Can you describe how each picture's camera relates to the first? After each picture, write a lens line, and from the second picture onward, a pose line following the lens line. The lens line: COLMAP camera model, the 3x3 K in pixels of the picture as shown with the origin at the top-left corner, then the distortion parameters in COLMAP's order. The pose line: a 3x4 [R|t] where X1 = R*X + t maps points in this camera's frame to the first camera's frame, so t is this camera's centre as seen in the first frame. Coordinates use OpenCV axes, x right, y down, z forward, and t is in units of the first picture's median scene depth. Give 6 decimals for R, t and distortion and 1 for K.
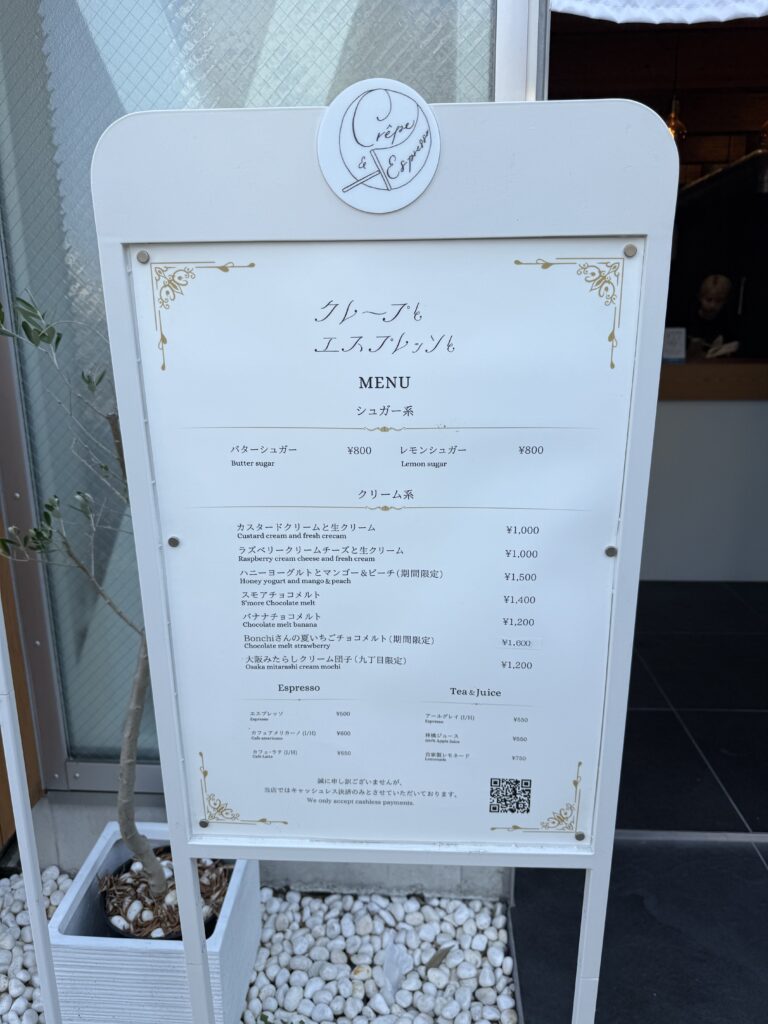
lens RADIAL K [[726.3, 0, 381.6], [0, 726.3, 515.8], [0, 0, 1]] dist [0.010459, -0.026307]
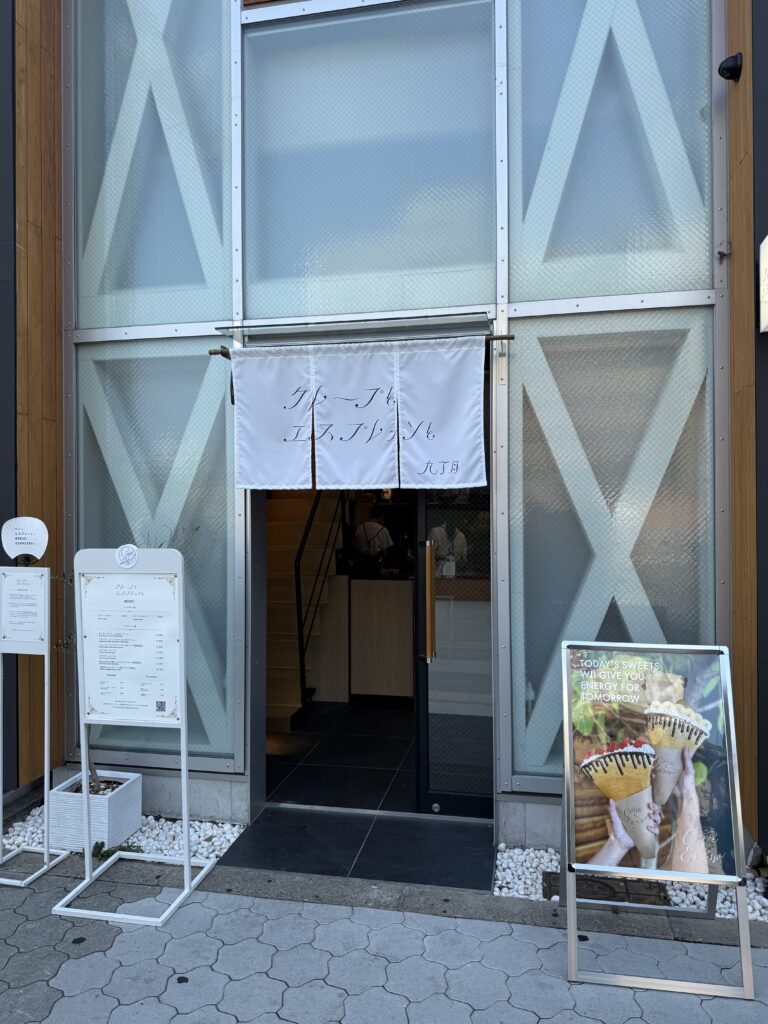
lens RADIAL K [[726.3, 0, 390.9], [0, 726.3, 509.7], [0, 0, 1]] dist [0.010459, -0.026307]
pose [[0.990366, -0.000685, -0.138471, 2.058740], [-0.035469, 0.965372, -0.258455, 0.349870], [0.133853, 0.260876, 0.956048, -3.015322]]
